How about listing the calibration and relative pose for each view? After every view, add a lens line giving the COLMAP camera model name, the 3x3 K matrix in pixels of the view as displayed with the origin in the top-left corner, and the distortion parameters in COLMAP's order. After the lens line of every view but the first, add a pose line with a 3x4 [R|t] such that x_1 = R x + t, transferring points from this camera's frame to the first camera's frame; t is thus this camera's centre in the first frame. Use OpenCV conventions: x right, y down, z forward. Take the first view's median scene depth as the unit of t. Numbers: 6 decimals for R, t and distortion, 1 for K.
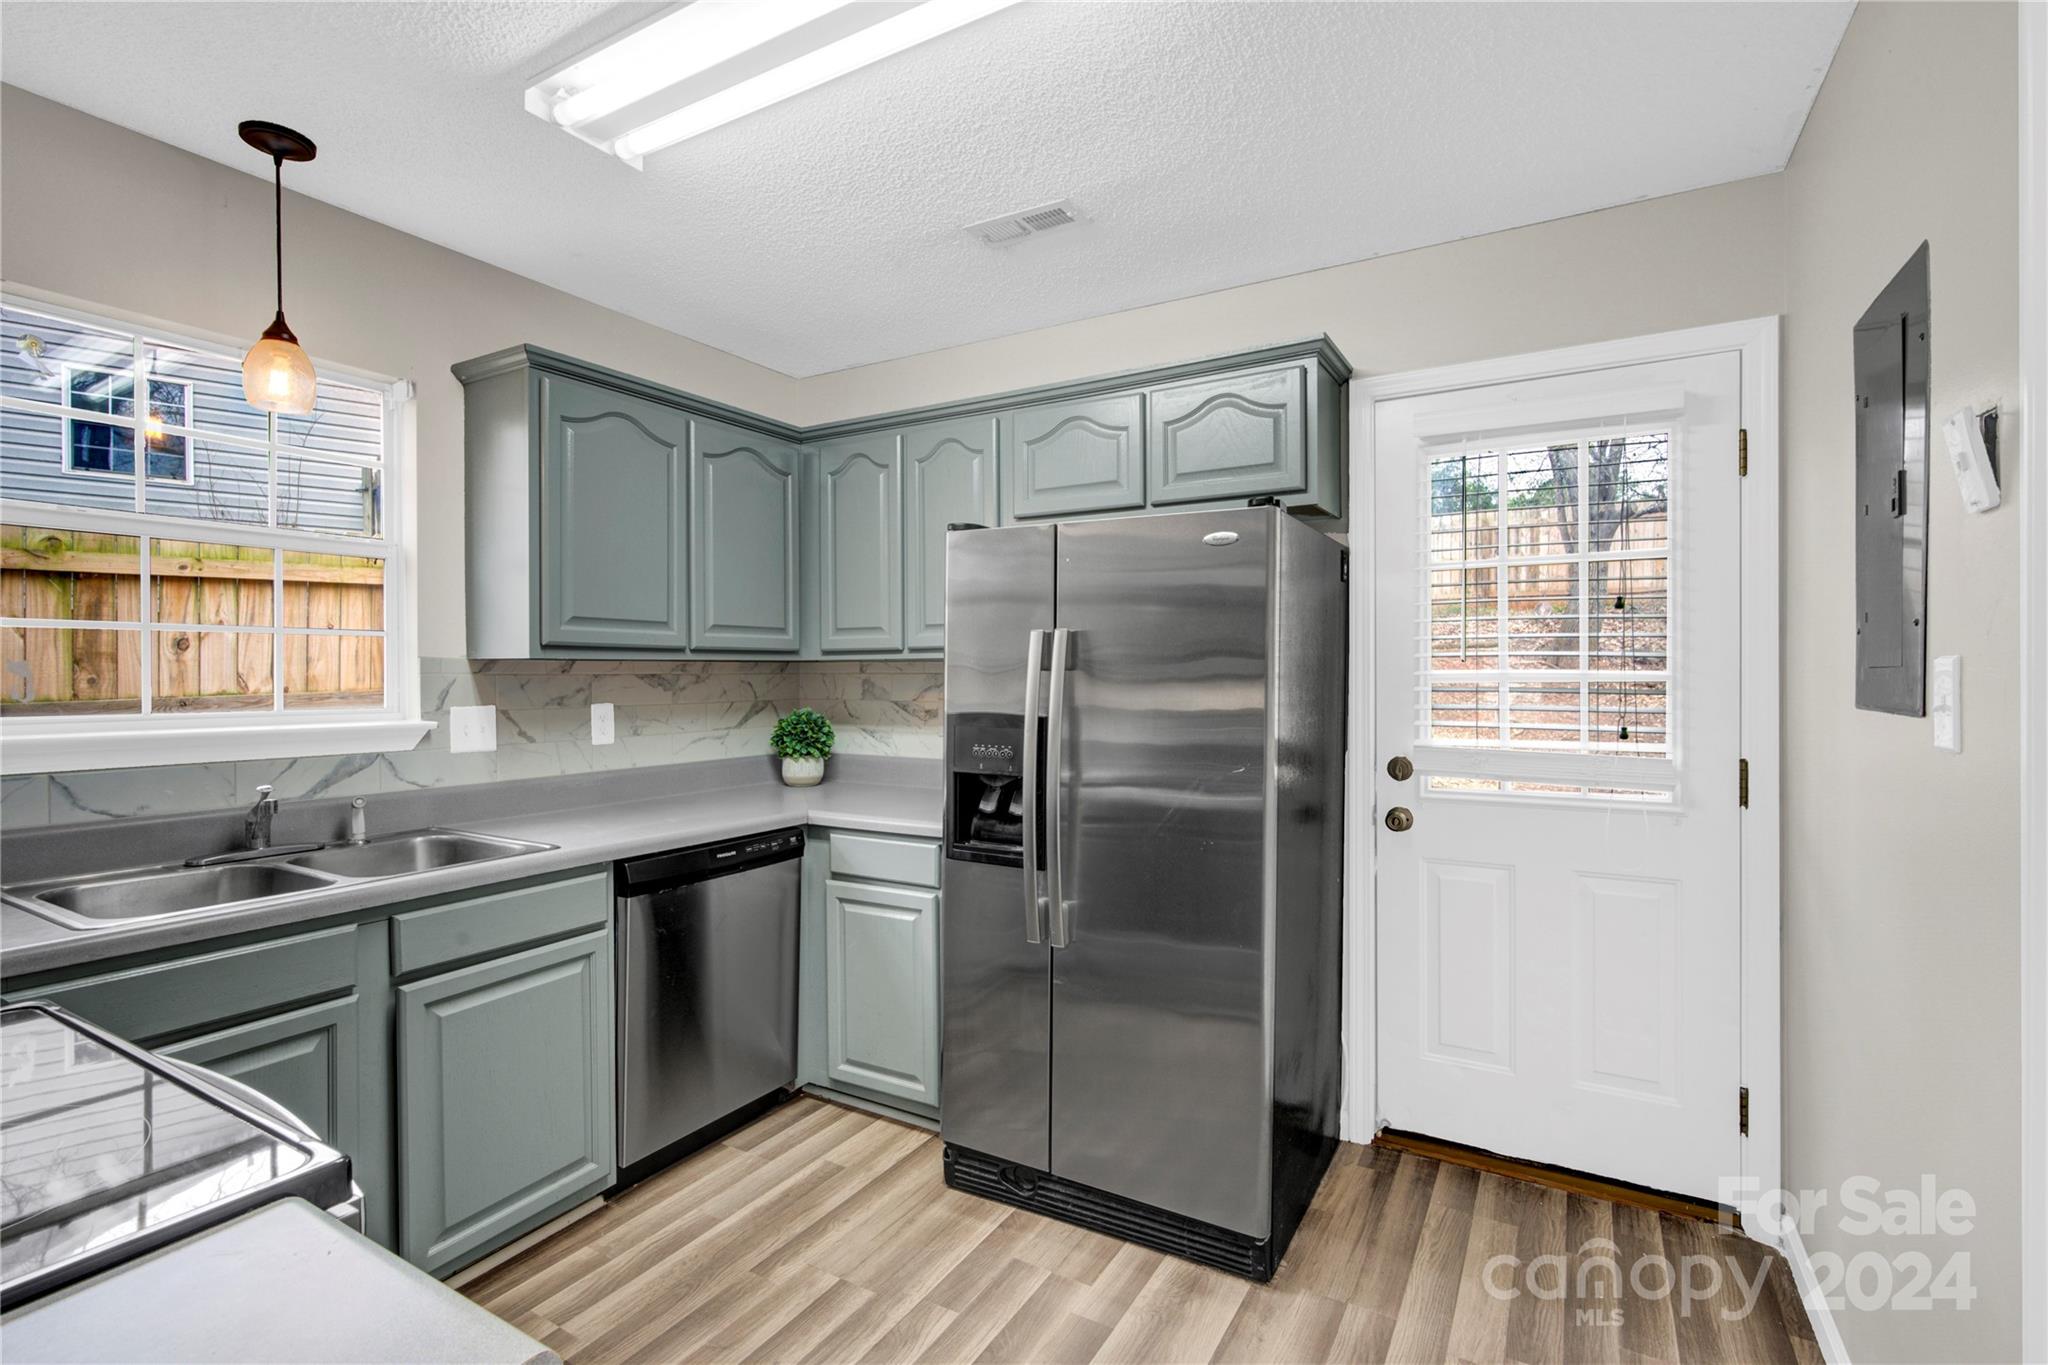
lens RADIAL K [[980.2, 0, 1012.3], [0, 980.2, 685.5], [0, 0, 1]] dist [-0.002543, 0.001620]
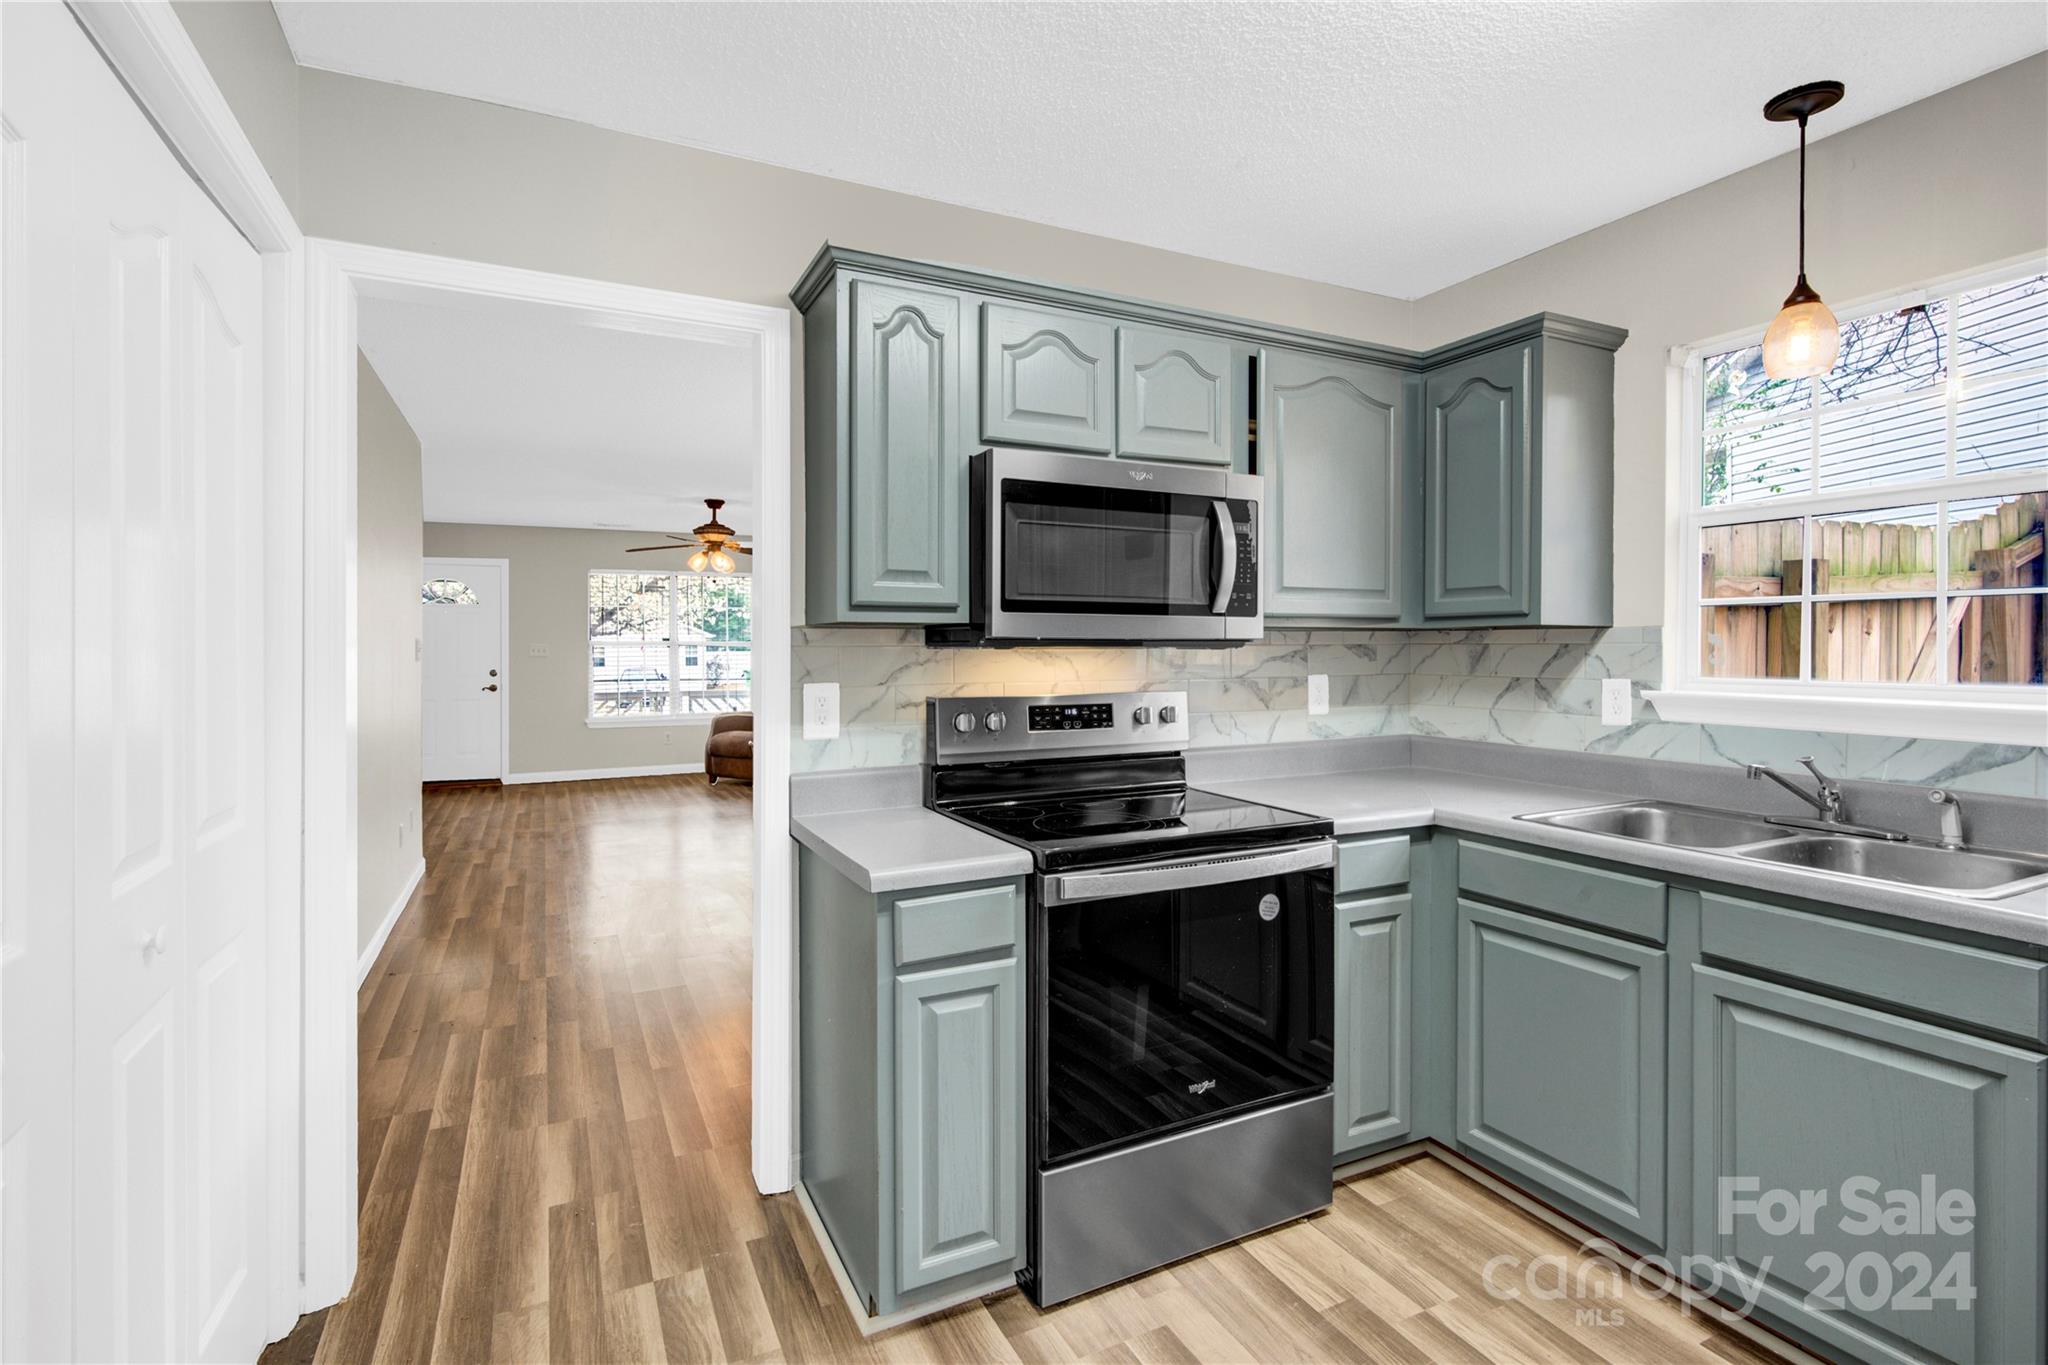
lens RADIAL K [[980.2, 0, 1000.2], [0, 980.2, 659.8], [0, 0, 1]] dist [-0.002543, 0.001620]
pose [[-0.568643, 0.011417, -0.822505, 0.436519], [-0.010321, 0.999726, 0.021012, -0.006358], [0.822520, 0.020438, -0.568369, 0.755393]]
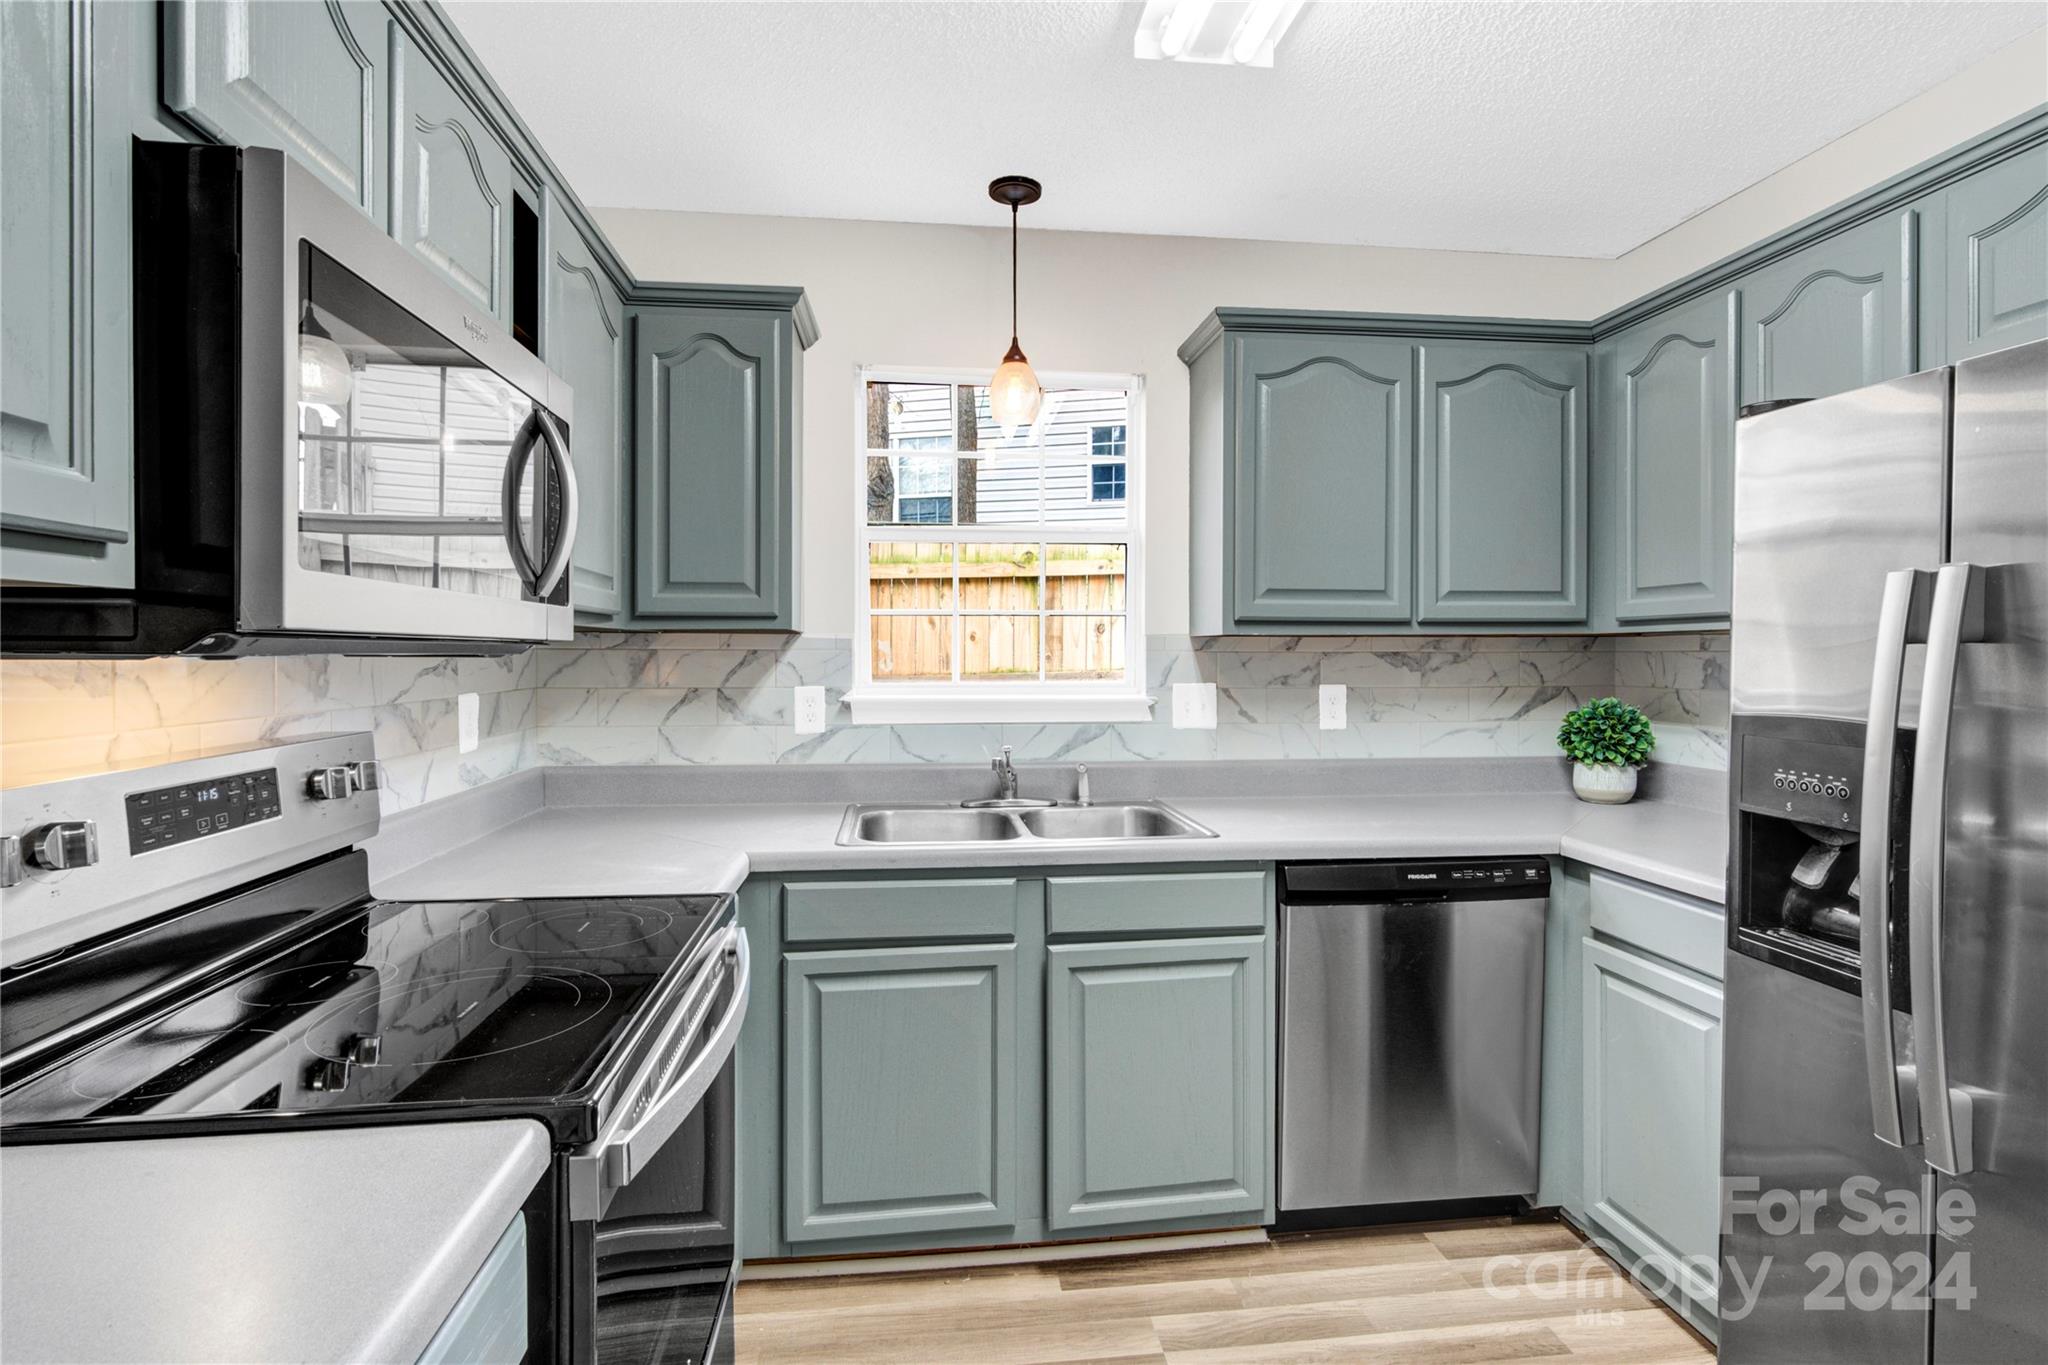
lens RADIAL K [[980.2, 0, 1015.9], [0, 980.2, 661.5], [0, 0, 1]] dist [-0.002543, 0.001620]
pose [[0.596616, 0.007930, -0.802487, 0.154970], [-0.011715, 0.999931, 0.001172, -0.000102], [0.802441, 0.008702, 0.596668, 0.261290]]
